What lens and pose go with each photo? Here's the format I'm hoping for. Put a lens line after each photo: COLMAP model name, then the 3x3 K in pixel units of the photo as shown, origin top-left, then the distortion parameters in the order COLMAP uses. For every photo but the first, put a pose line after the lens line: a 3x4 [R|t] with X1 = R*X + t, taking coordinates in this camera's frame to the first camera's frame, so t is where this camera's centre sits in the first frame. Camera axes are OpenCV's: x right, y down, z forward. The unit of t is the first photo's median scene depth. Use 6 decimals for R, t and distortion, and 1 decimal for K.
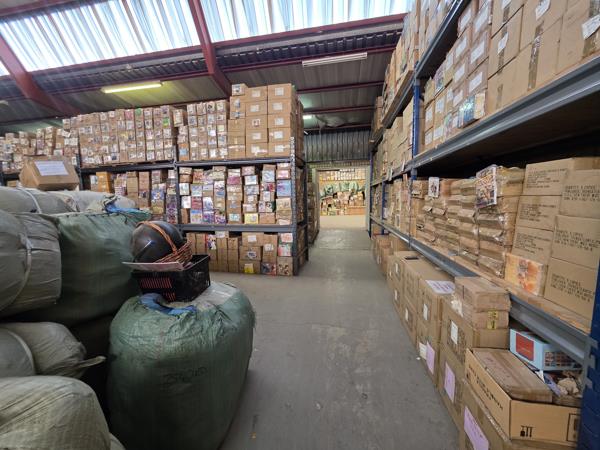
lens RADIAL K [[241.3, 0, 298.6], [0, 241.3, 227.7], [0, 0, 1]] dist [-0.001548, 0.000286]
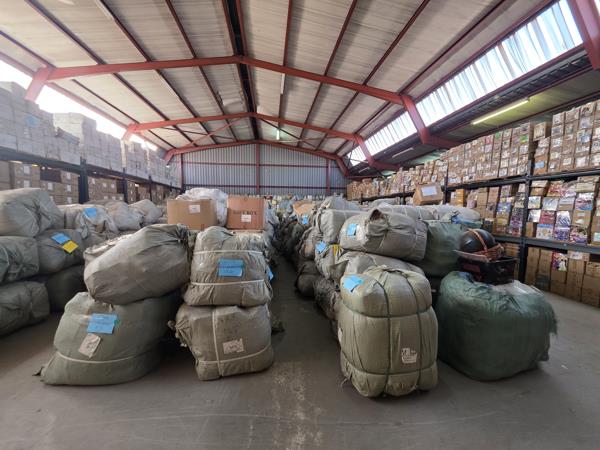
lens RADIAL K [[241.3, 0, 298.3], [0, 241.3, 226.4], [0, 0, 1]] dist [-0.001548, 0.000286]
pose [[0.291799, 0.092228, -0.952023, 0.191452], [-0.129789, 0.989952, 0.056122, 0.006371], [0.947633, 0.107186, 0.300837, -0.199204]]
